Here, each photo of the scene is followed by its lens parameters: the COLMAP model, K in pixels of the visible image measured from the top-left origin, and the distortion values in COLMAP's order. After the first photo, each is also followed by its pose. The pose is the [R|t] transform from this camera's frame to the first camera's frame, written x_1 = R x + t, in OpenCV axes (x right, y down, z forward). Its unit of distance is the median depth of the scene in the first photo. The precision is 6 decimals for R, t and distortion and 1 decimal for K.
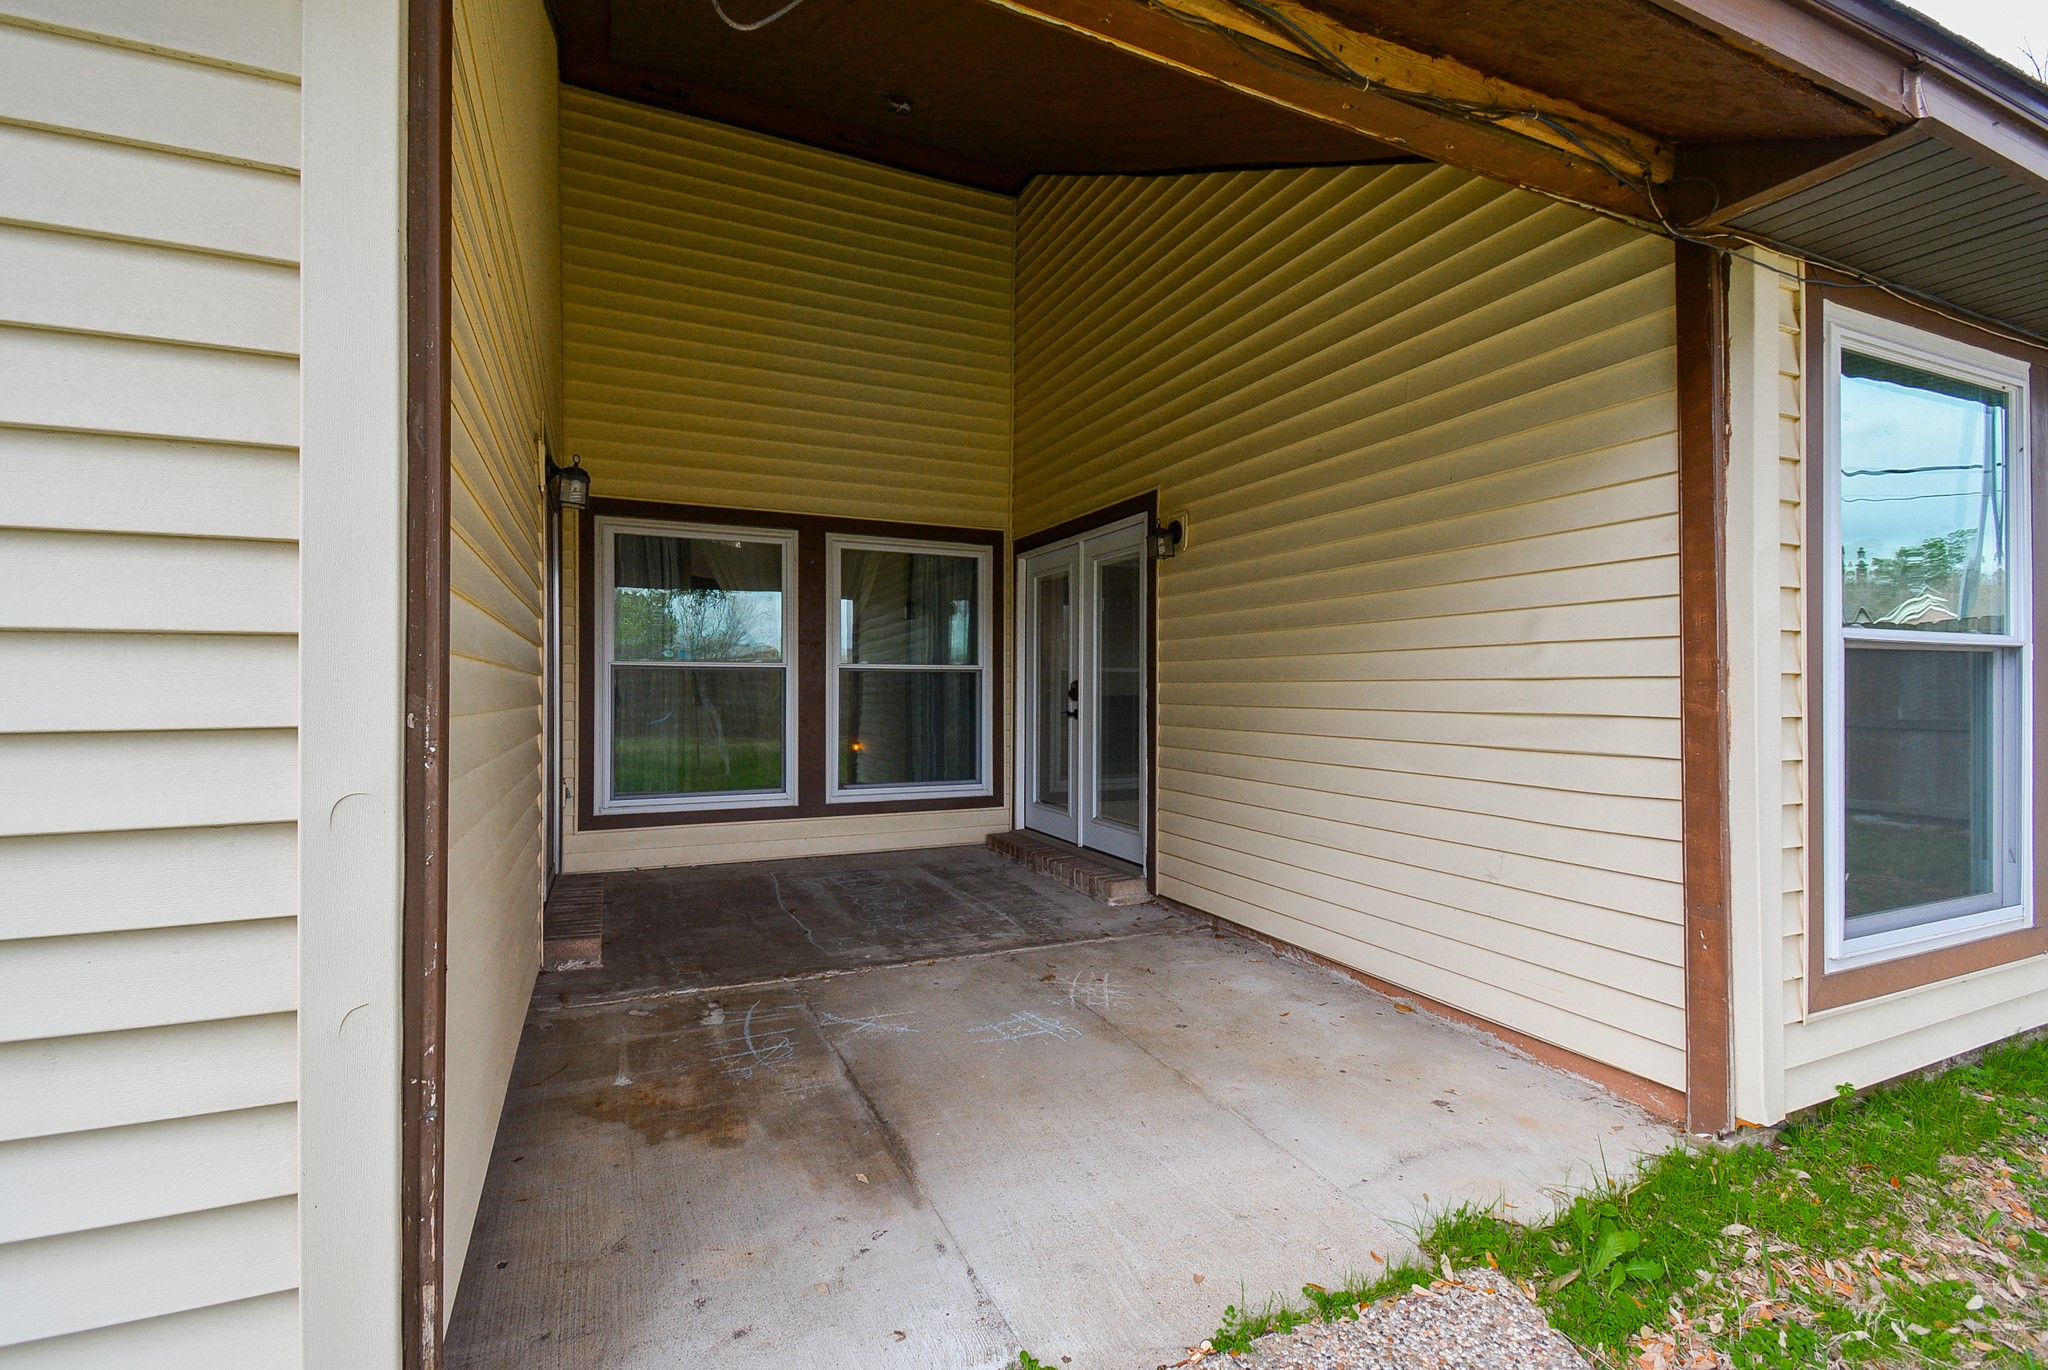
lens RADIAL K [[924.0, 0, 1018.1], [0, 924.0, 677.5], [0, 0, 1]] dist [0.041822, 0.000153]
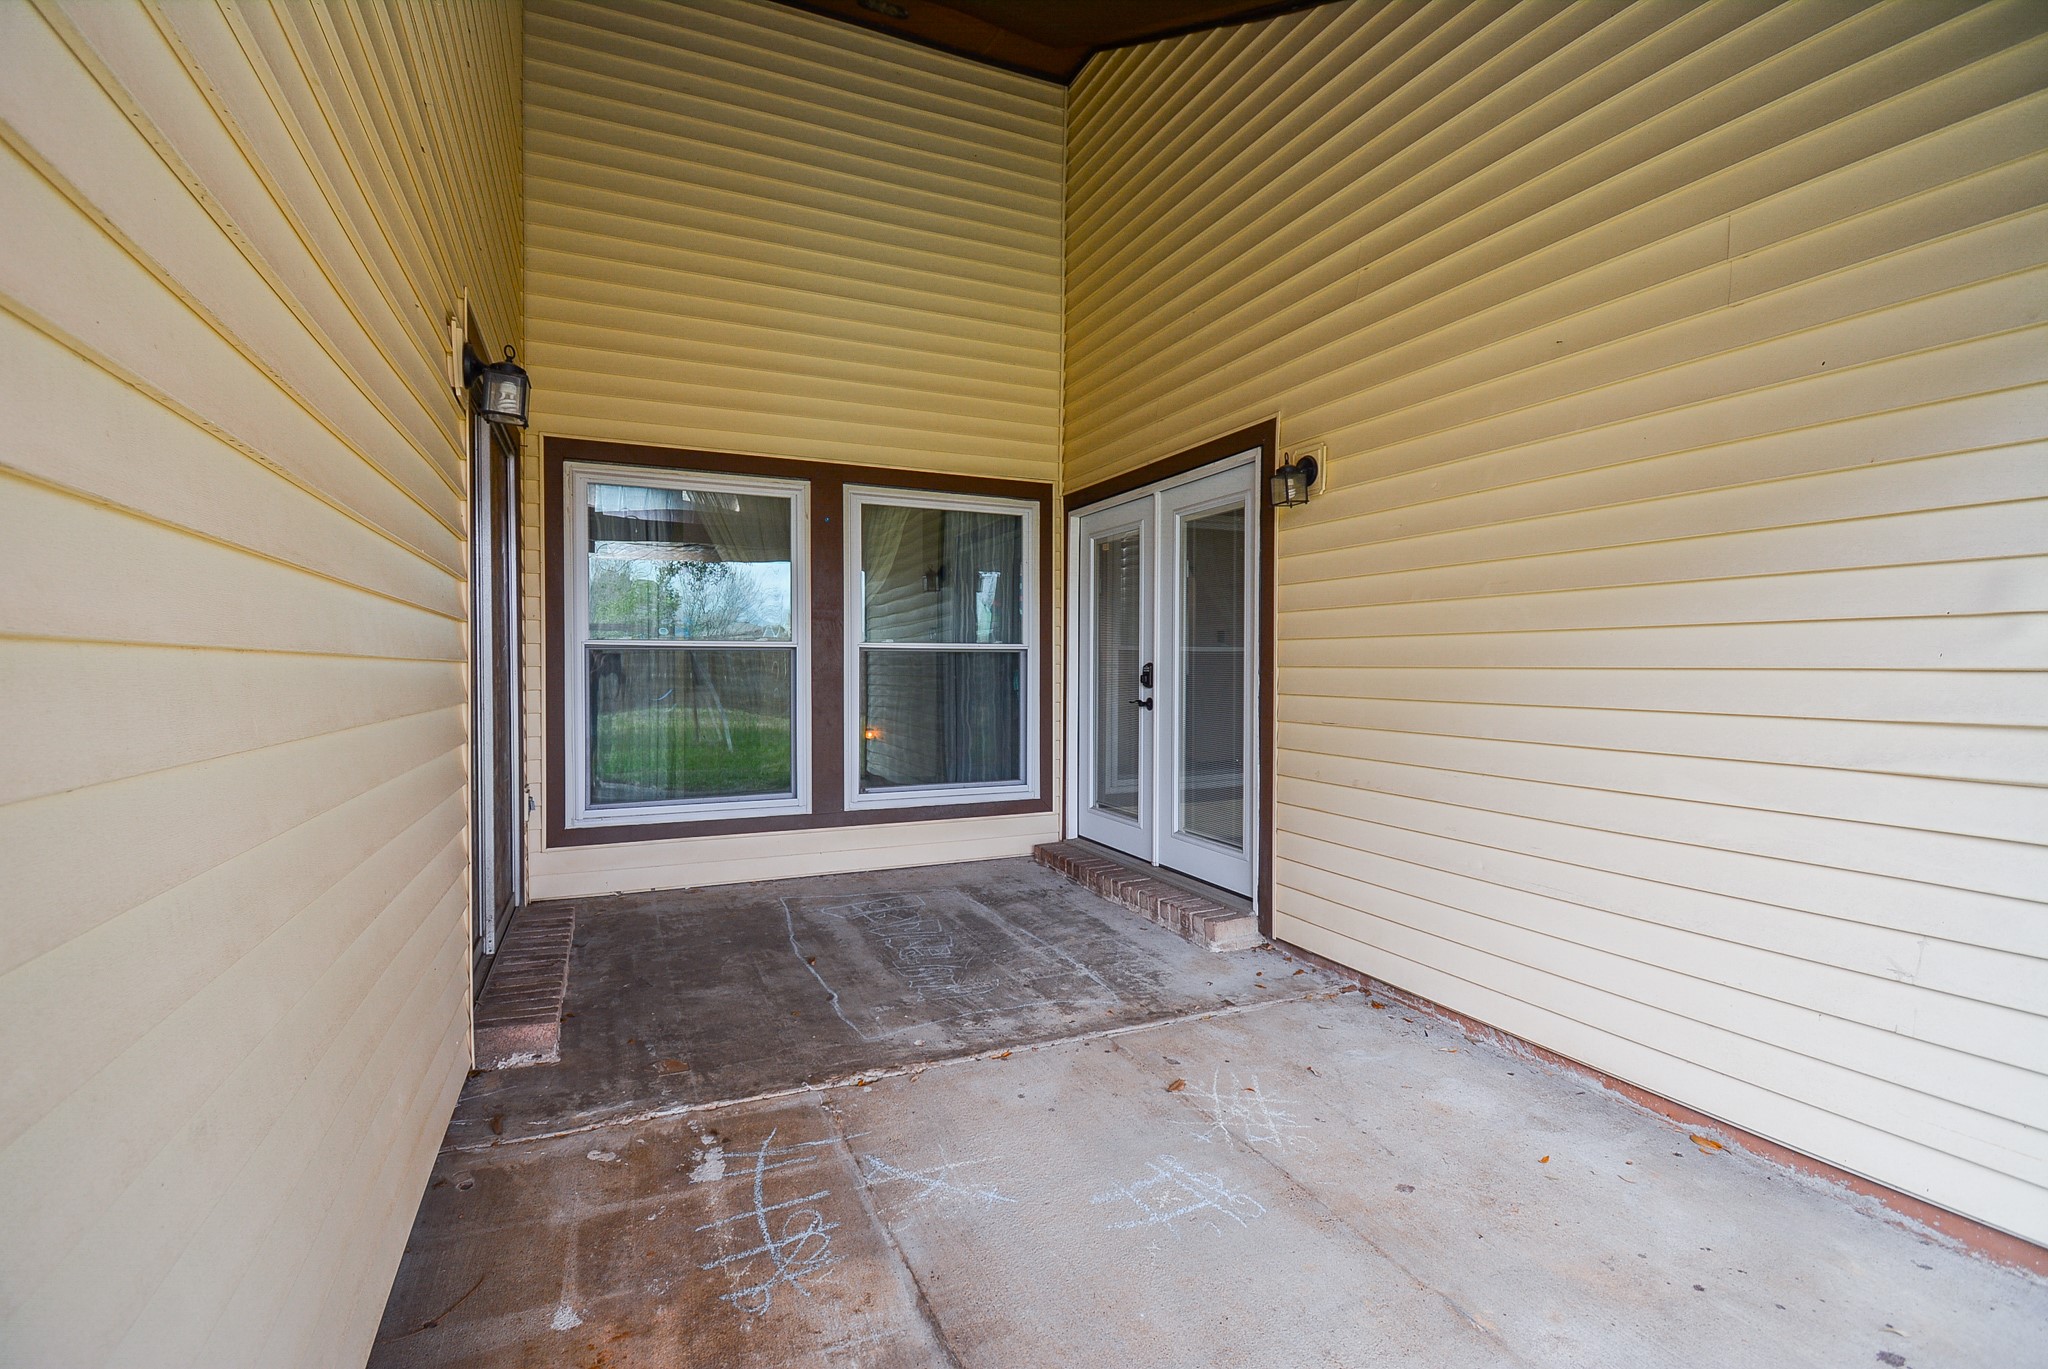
lens RADIAL K [[931.0, 0, 1008.2], [0, 931.0, 669.5], [0, 0, 1]] dist [0.018042, -0.020593]
pose [[0.999944, -0.000895, -0.010569, -0.070364], [0.001070, 0.999863, 0.016534, -0.006232], [0.010553, -0.016544, 0.999807, 0.228165]]
